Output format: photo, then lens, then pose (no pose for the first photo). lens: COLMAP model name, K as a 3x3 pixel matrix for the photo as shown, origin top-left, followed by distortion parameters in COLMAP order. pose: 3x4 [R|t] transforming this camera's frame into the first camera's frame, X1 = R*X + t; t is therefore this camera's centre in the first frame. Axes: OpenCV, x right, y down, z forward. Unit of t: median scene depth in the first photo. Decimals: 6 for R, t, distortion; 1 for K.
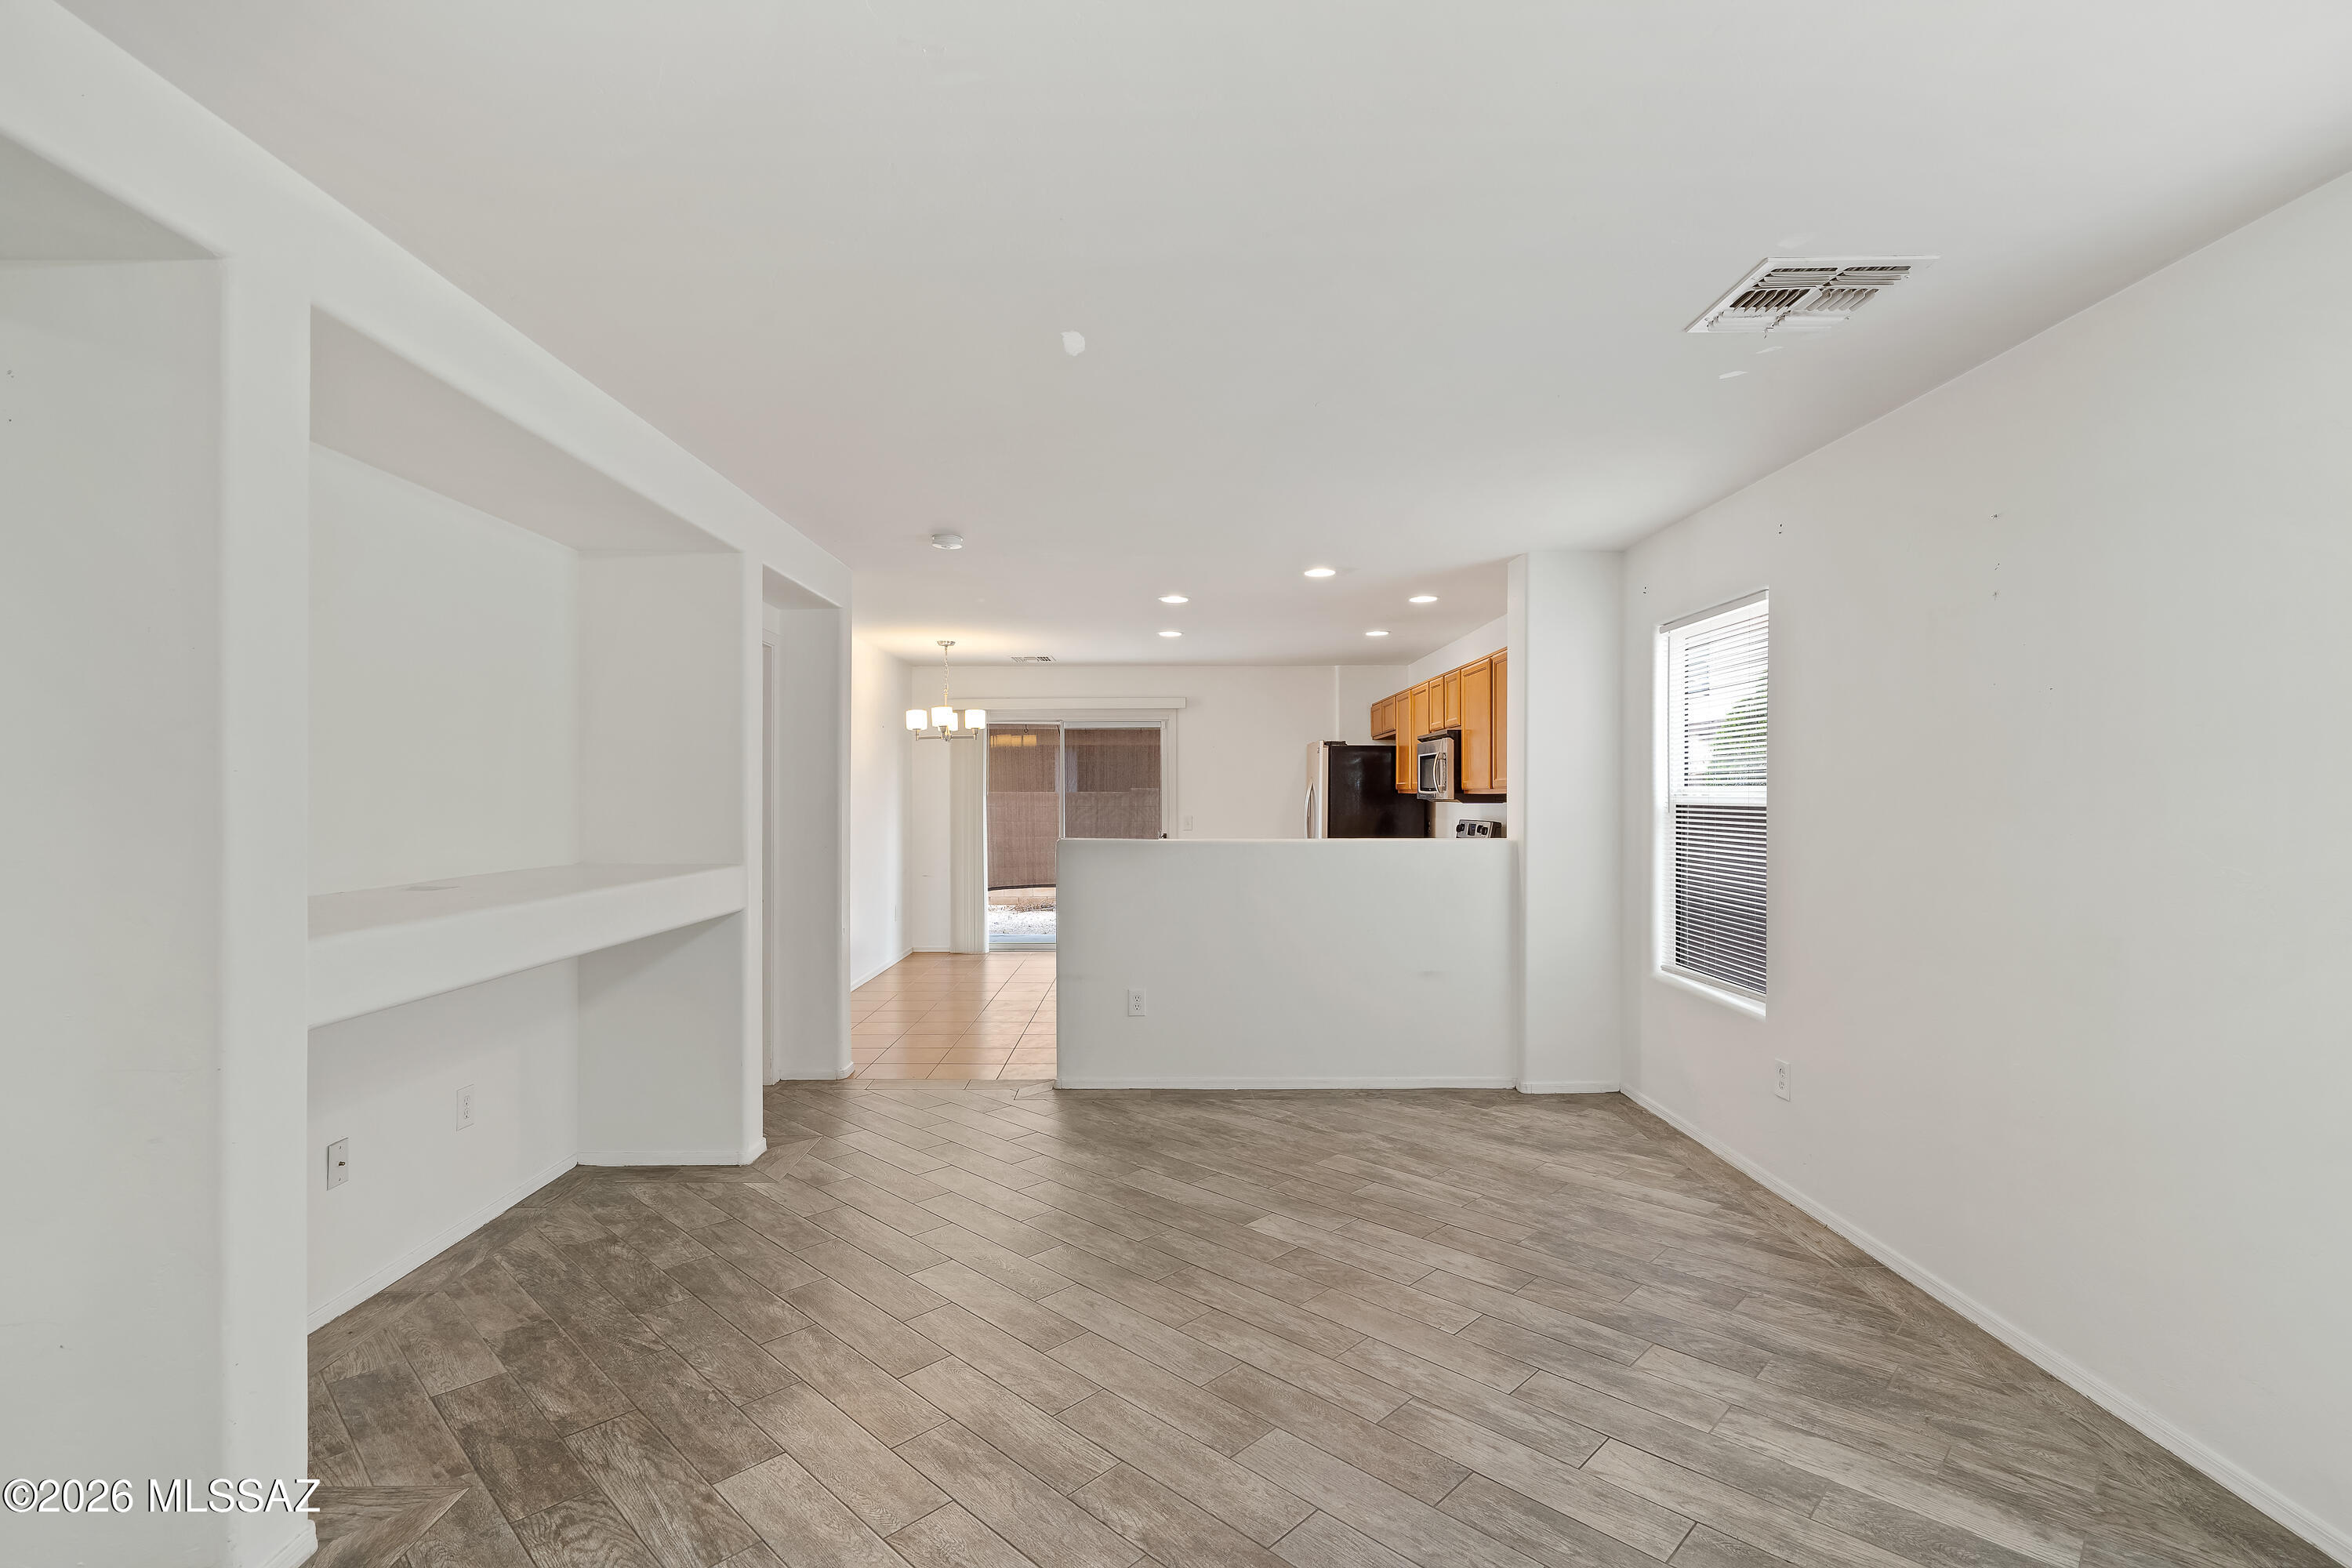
lens RADIAL K [[1084.1, 0, 1158.9], [0, 1084.1, 791.4], [0, 0, 1]] dist [-0.001177, 0.001358]
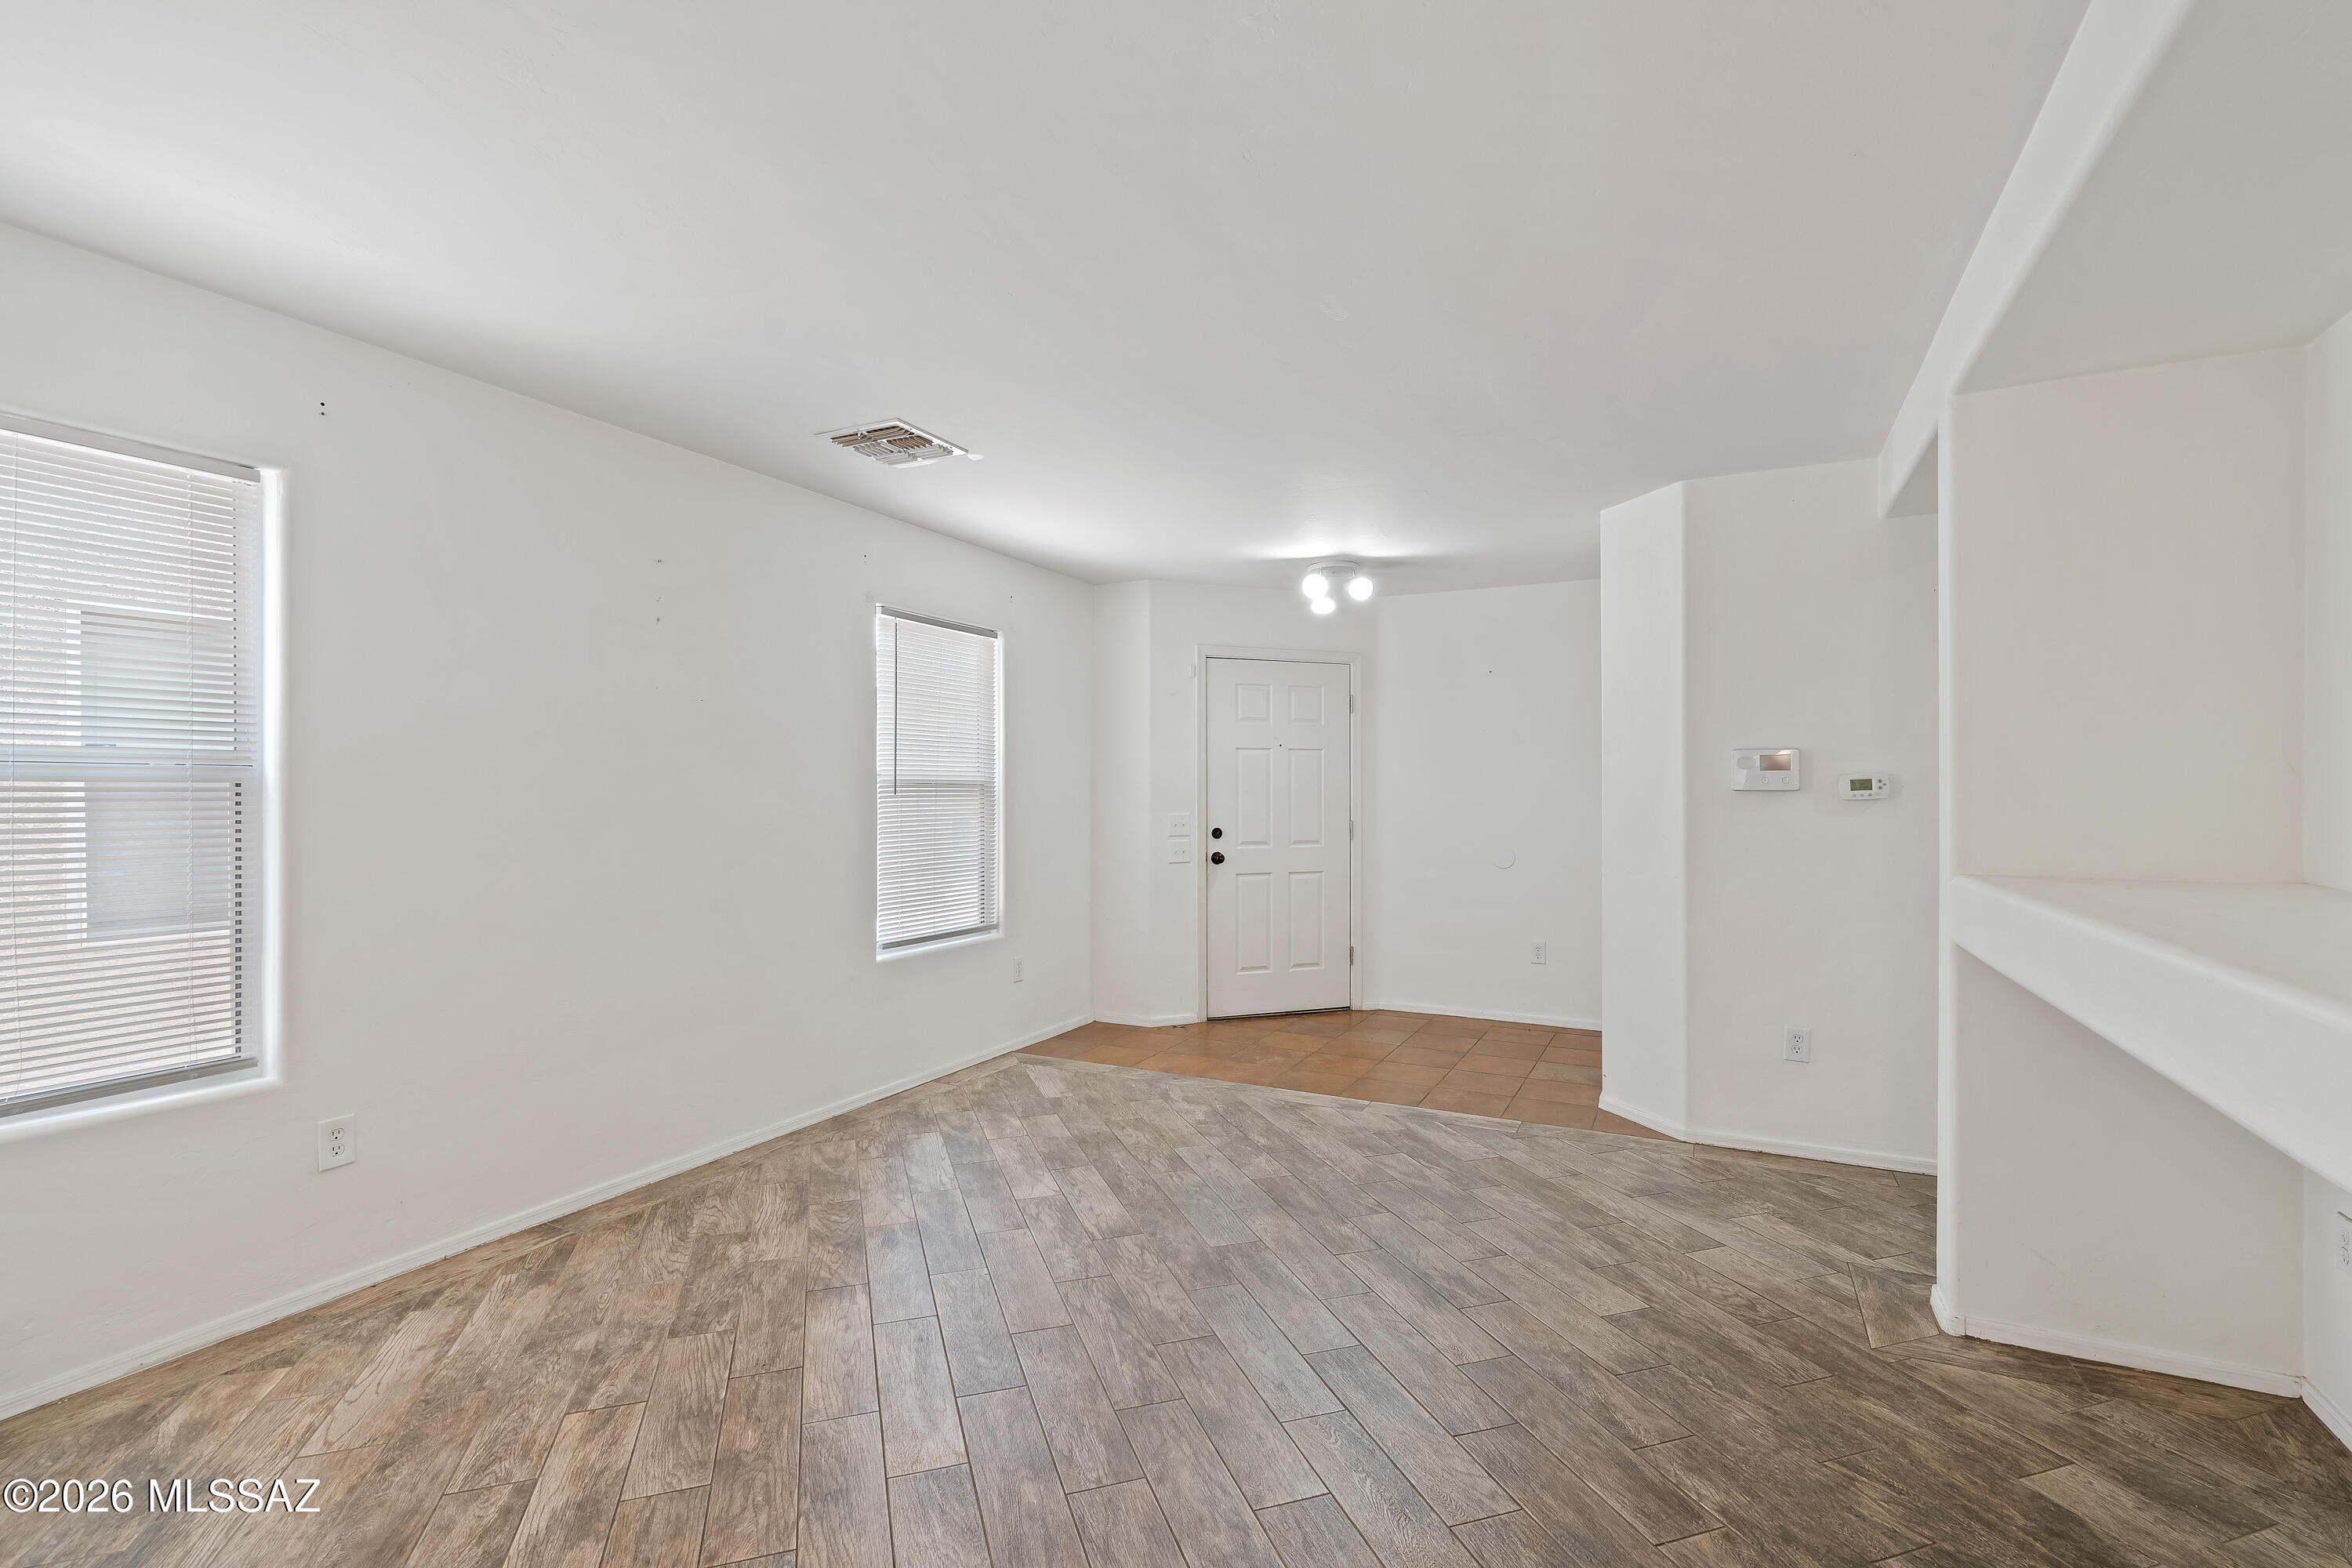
lens RADIAL K [[1084.1, 0, 1166.1], [0, 1084.1, 785.9], [0, 0, 1]] dist [-0.001177, 0.001358]
pose [[-0.890832, 0.000182, 0.454333, -0.307661], [-0.003484, 0.999968, -0.007231, 0.022378], [-0.454320, -0.008024, -0.890802, 1.529436]]
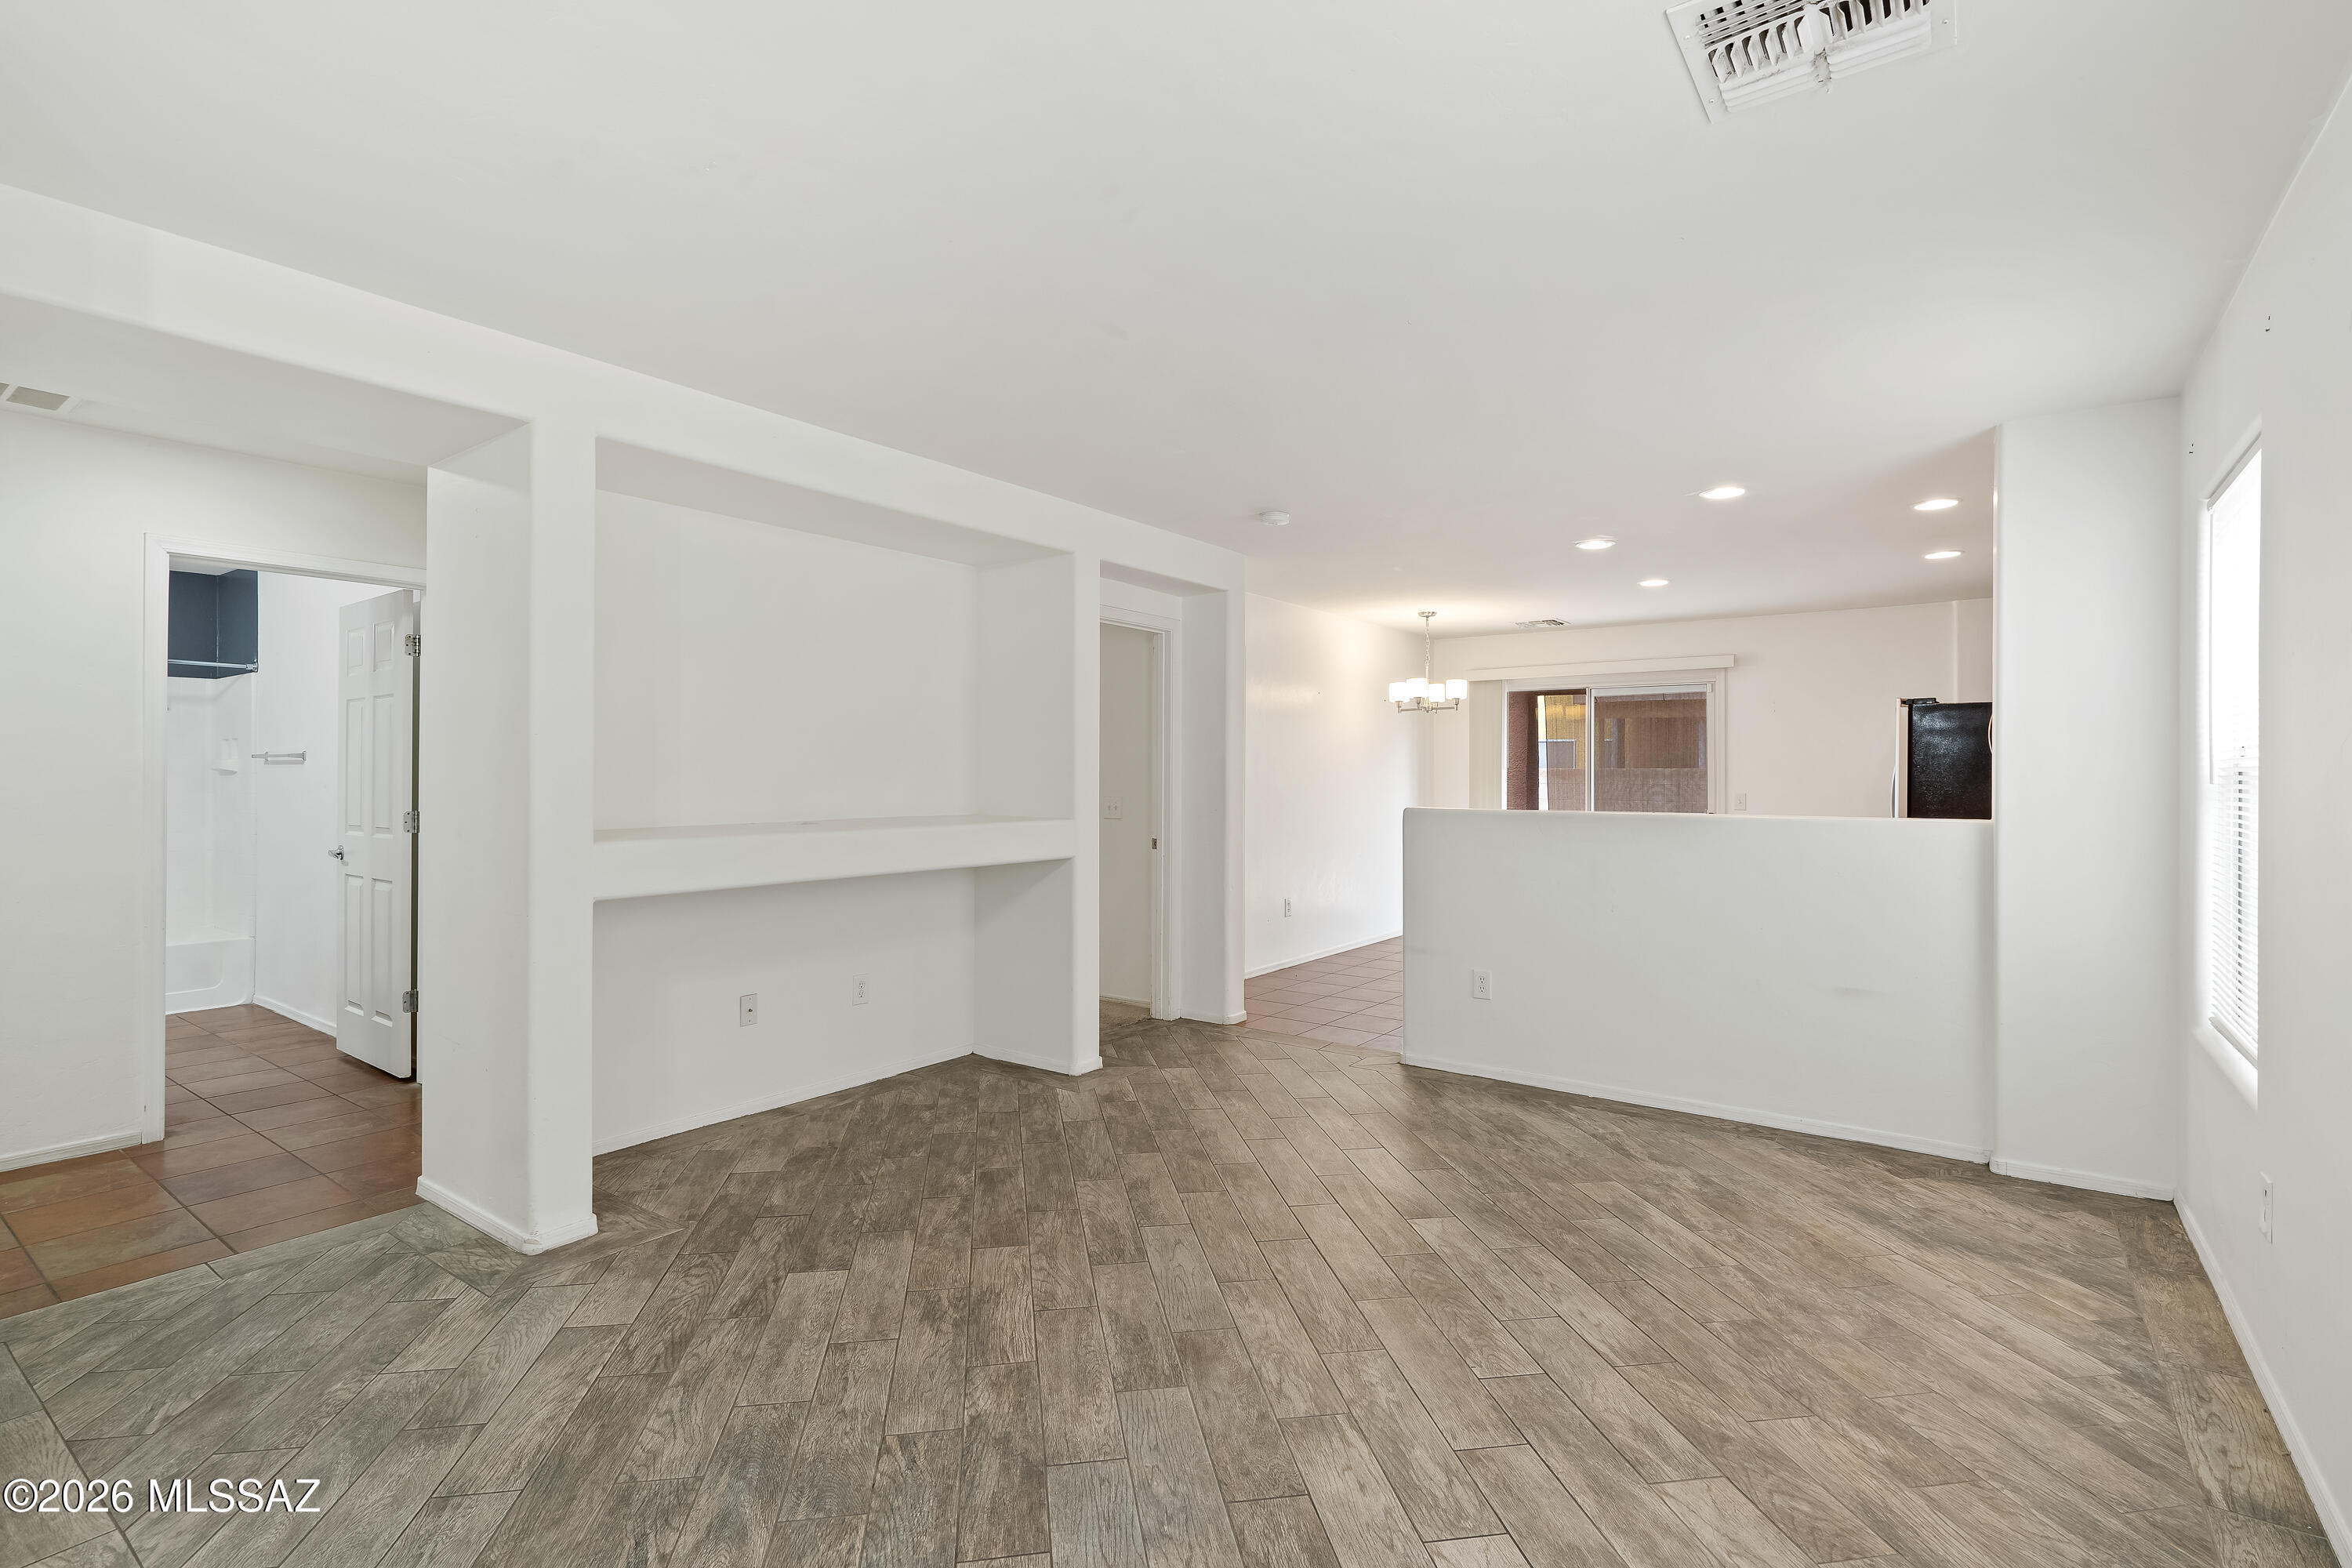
lens RADIAL K [[1084.1, 0, 1161.4], [0, 1084.1, 768.0], [0, 0, 1]] dist [-0.001177, 0.001358]
pose [[0.805138, -0.000162, -0.593087, 0.468662], [-0.001565, 0.999996, -0.002398, 0.016896], [0.593085, 0.002859, 0.805135, 0.129472]]
